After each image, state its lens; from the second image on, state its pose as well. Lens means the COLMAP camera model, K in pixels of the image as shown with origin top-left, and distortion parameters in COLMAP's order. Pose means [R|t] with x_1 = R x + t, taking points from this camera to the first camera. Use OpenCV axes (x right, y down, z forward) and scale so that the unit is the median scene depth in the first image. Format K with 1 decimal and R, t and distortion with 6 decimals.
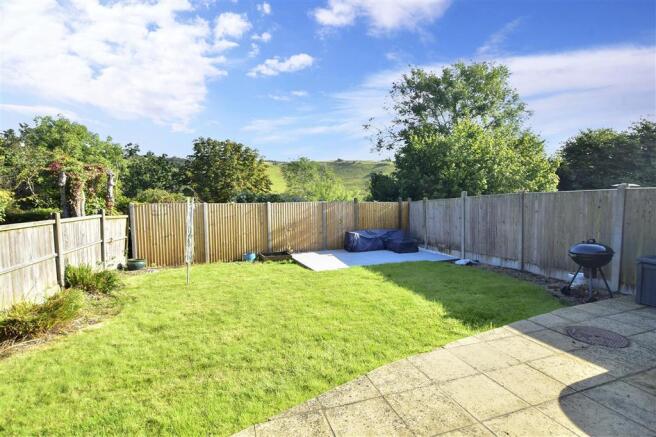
lens RADIAL K [[312.7, 0, 327.9], [0, 312.7, 216.1], [0, 0, 1]] dist [-0.024317, 0.001520]
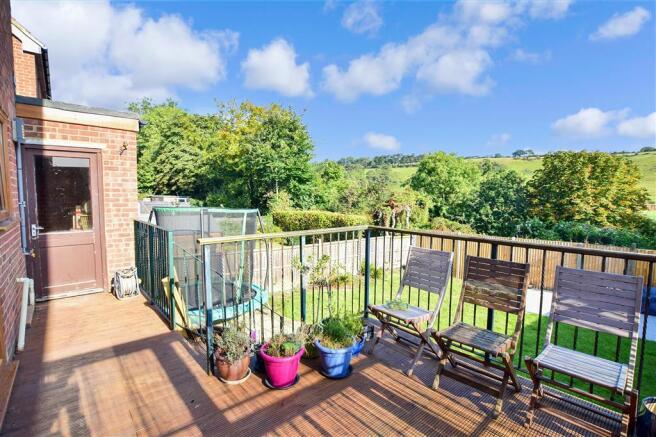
lens RADIAL K [[312.7, 0, 328.5], [0, 312.7, 220.8], [0, 0, 1]] dist [-0.024317, 0.001520]
pose [[0.410606, 0.083226, -0.908007, 0.534638], [-0.069270, 0.995795, 0.059948, -0.123824], [0.909178, 0.038282, 0.414645, -0.055693]]
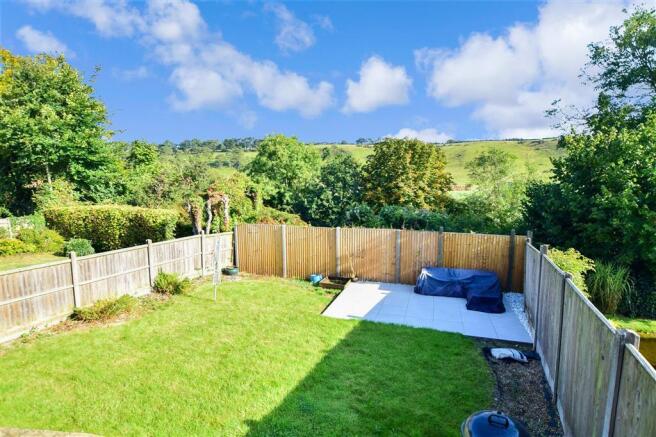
lens RADIAL K [[326.9, 0, 329.5], [0, 326.9, 219.5], [0, 0, 1]] dist [-0.030285, 0.002854]
pose [[0.765227, 0.076073, -0.639251, 0.457832], [-0.040286, 0.996706, 0.070386, -0.142364], [0.642499, -0.028108, 0.765771, 0.176834]]
